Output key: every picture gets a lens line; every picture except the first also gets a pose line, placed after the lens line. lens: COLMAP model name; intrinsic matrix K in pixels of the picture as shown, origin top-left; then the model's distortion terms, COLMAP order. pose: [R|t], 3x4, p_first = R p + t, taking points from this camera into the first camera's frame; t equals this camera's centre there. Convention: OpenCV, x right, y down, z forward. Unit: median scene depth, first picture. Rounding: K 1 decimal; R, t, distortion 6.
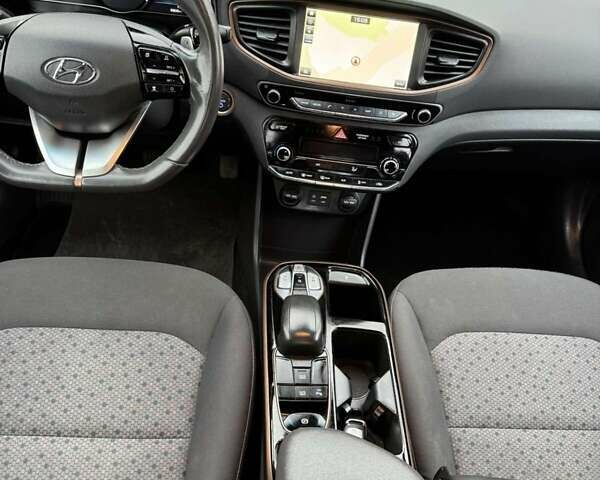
lens RADIAL K [[556.4, 0, 300.0], [0, 556.4, 240.0], [0, 0, 1]] dist [0.177465, -0.367576]
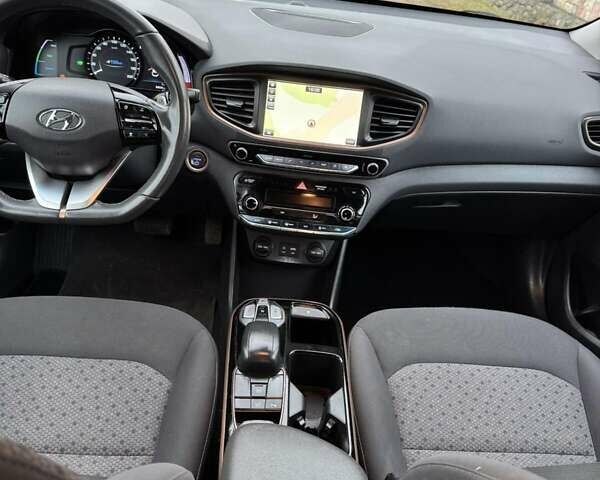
lens RADIAL K [[556.4, 0, 300.0], [0, 556.4, 240.0], [0, 0, 1]] dist [0.177465, -0.367576]
pose [[0.999846, -0.014103, -0.010425, 0.086342], [0.011886, 0.982006, -0.188477, 0.143793], [0.012896, 0.188324, 0.982022, -0.098100]]
